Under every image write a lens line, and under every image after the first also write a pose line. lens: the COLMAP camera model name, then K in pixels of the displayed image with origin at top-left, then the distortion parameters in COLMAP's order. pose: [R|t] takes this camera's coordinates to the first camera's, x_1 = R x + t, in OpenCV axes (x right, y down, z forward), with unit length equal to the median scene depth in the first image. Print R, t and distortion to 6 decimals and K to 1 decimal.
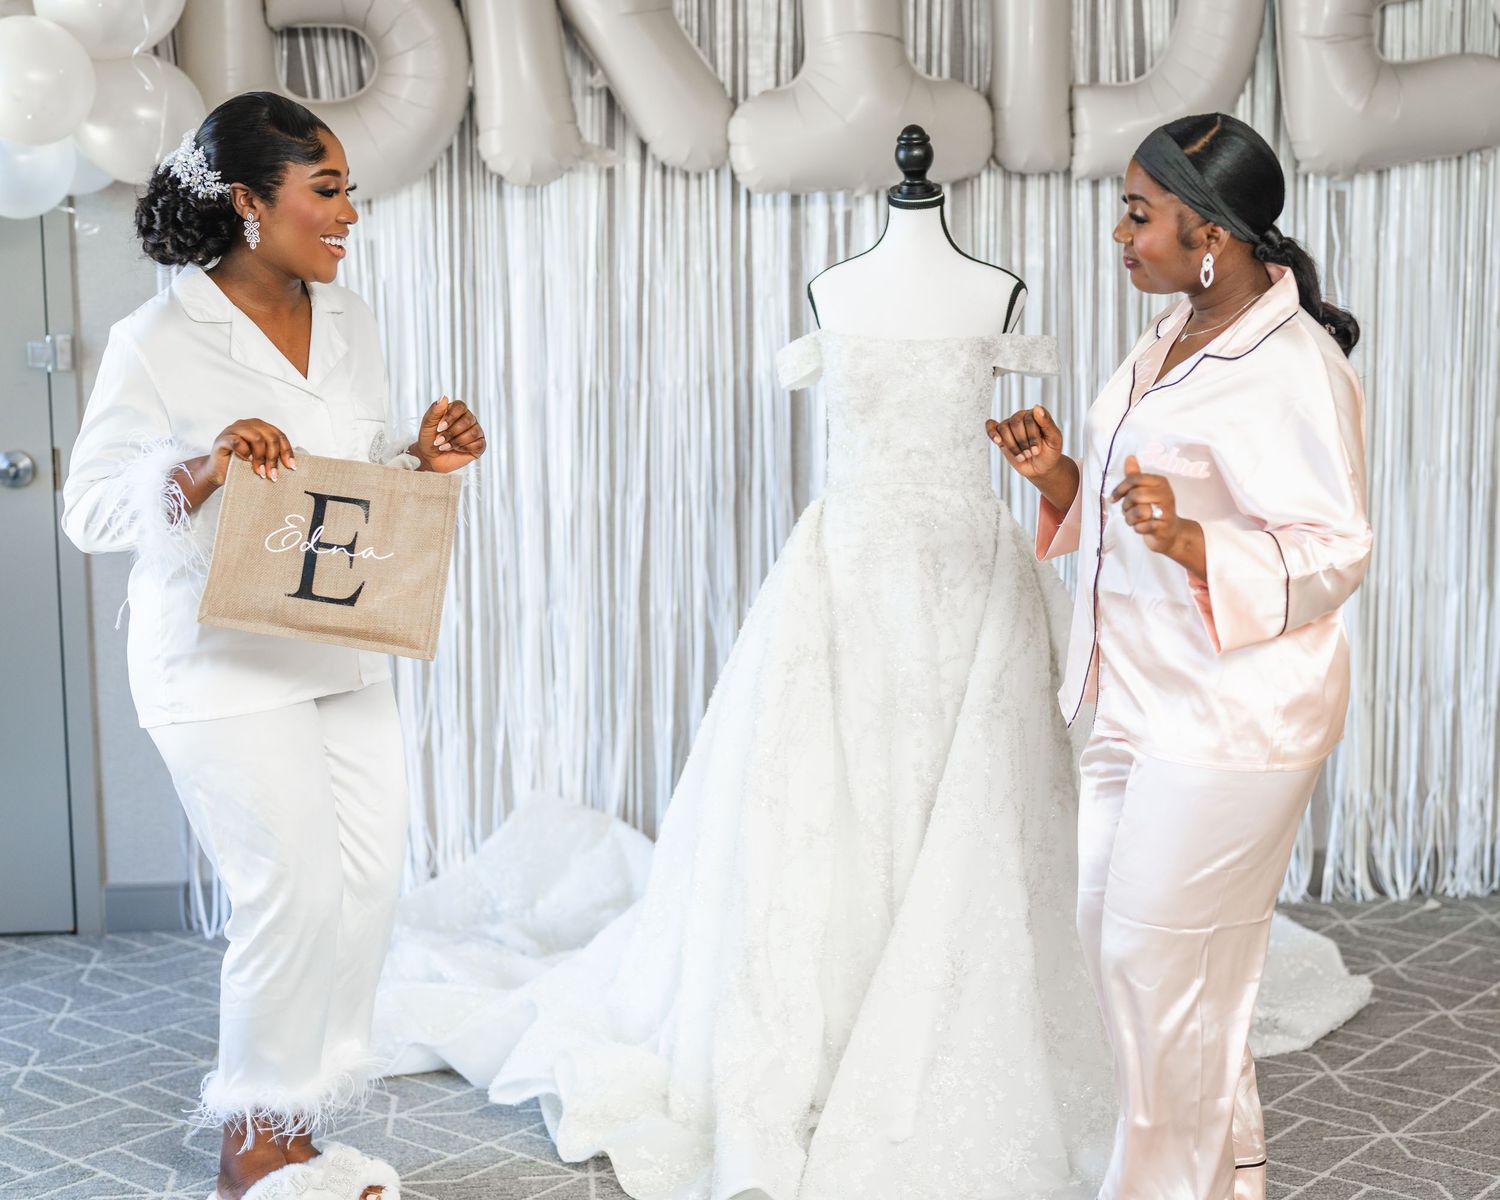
lens RADIAL K [[2547.4, 0, 850.6], [0, 2547.4, 572.2], [0, 0, 1]] dist [0.019443, -0.078576]
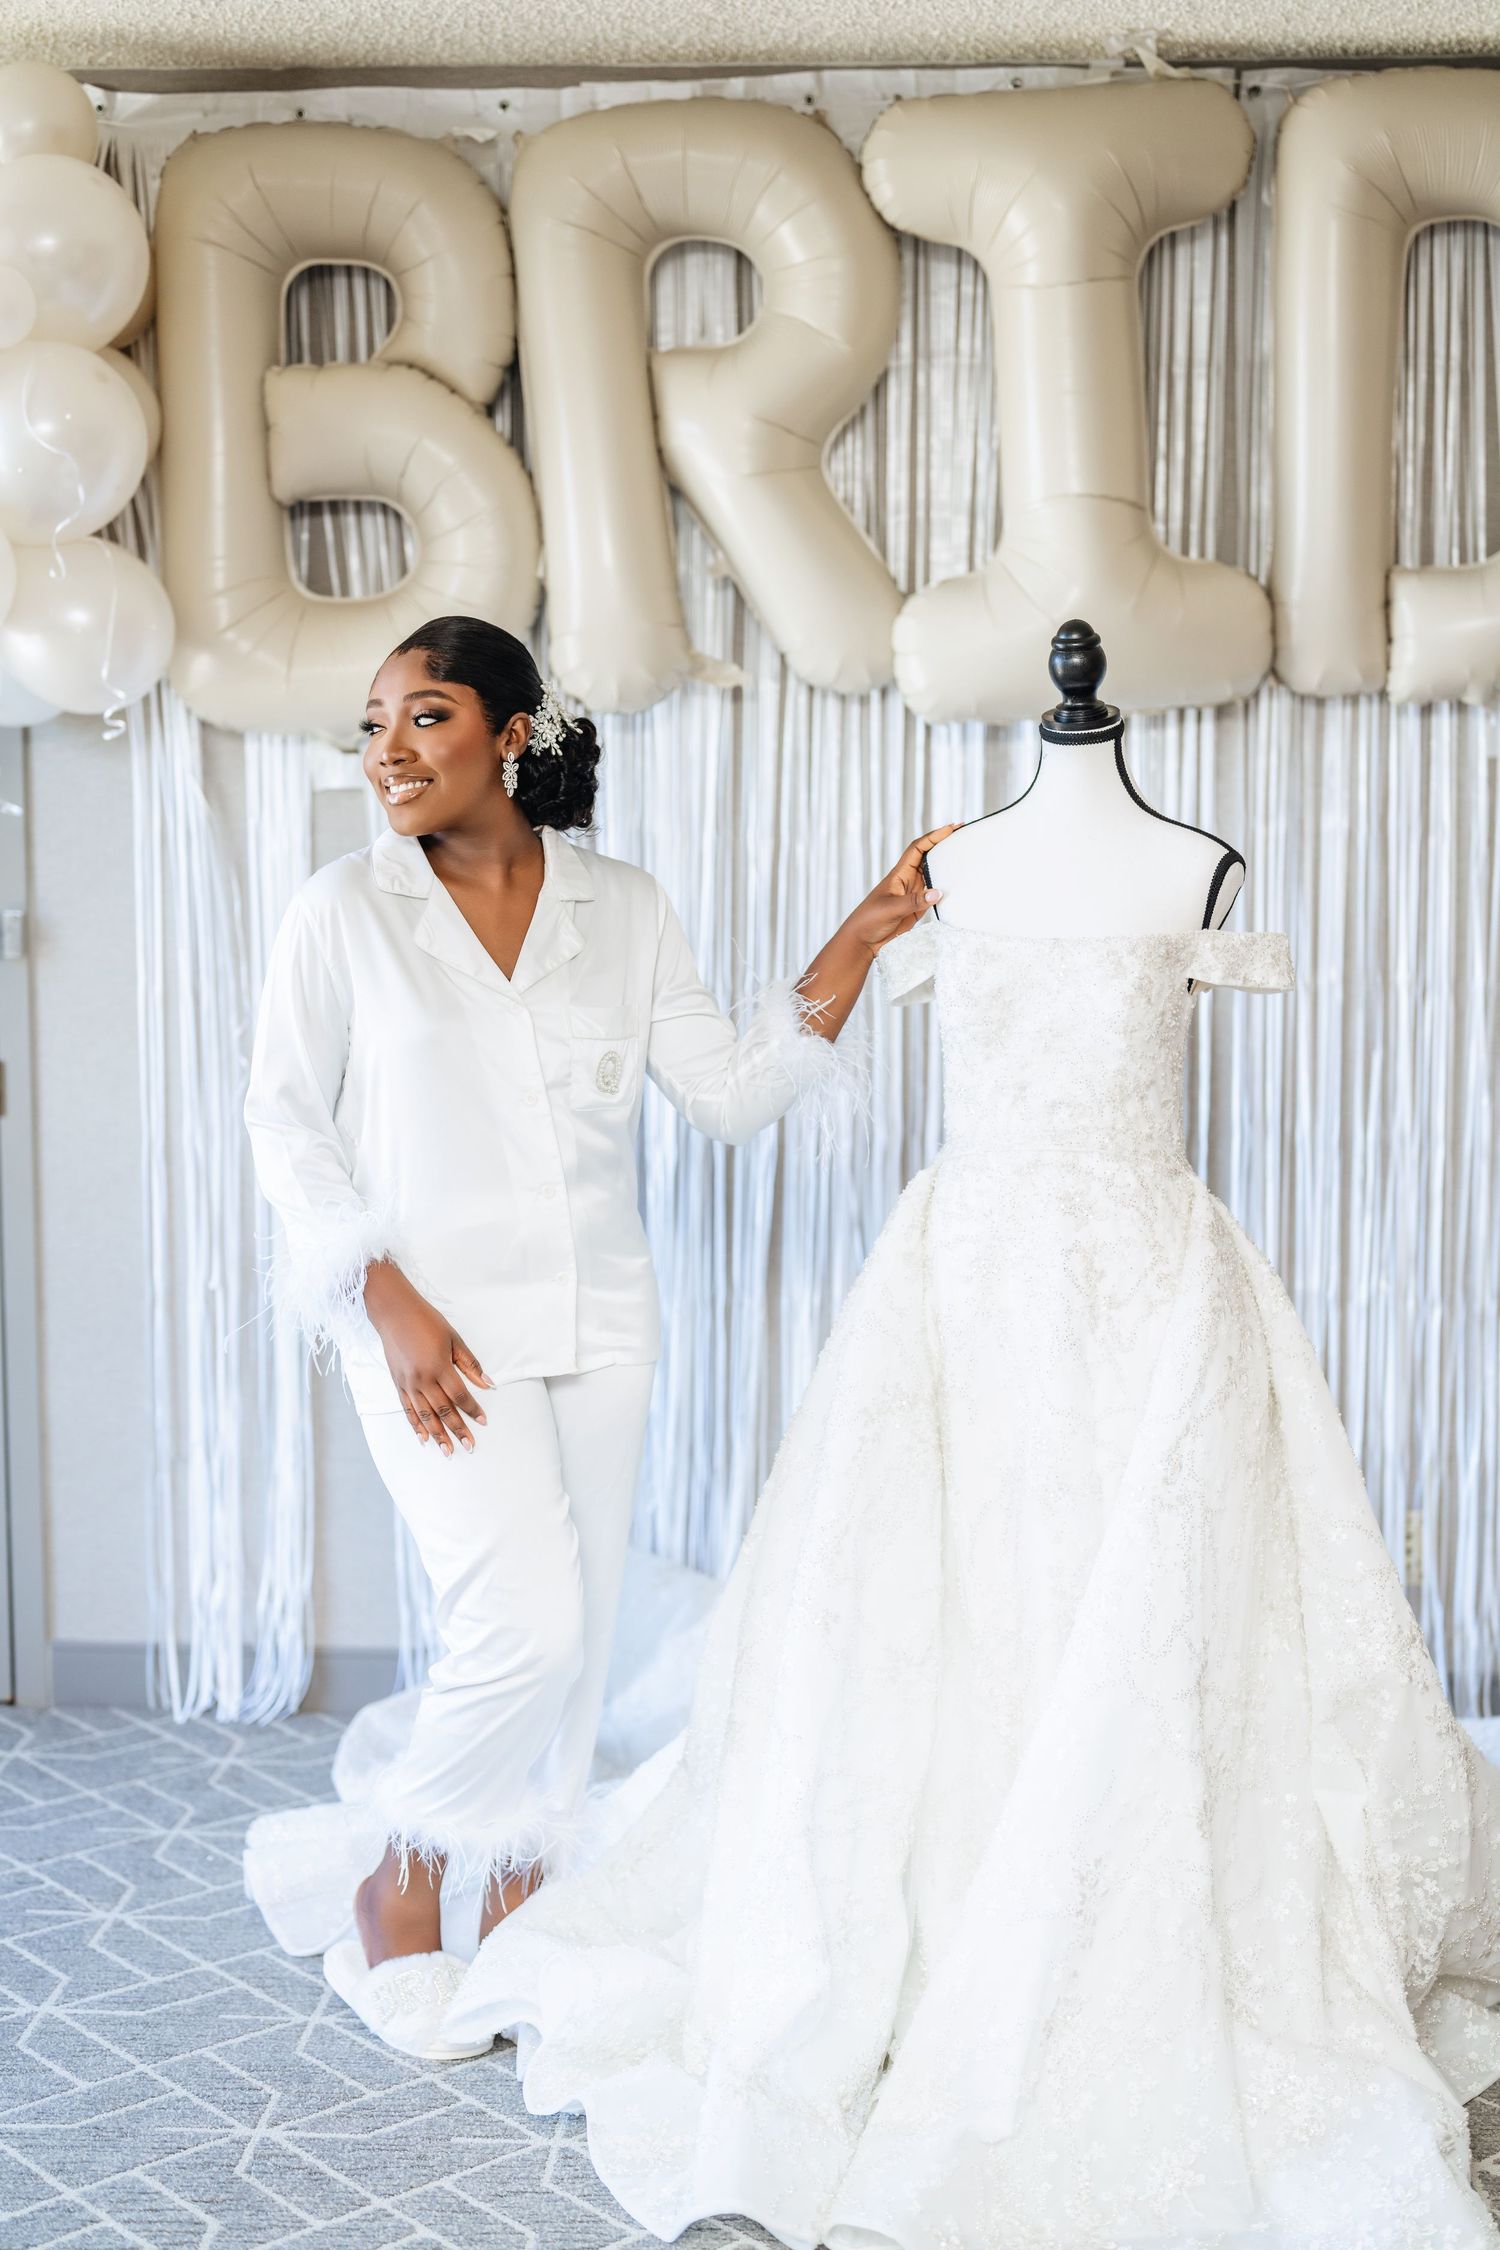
lens RADIAL K [[3070.0, 0, 750.0], [0, 3070.0, 1125.0], [0, 0, 1]] dist [-0.029504, 0.093235]
pose [[0.980968, 0.024813, -0.192579, 0.083761], [-0.028553, 0.999453, -0.016665, -0.021437], [0.192060, 0.021847, 0.981140, 0.157073]]
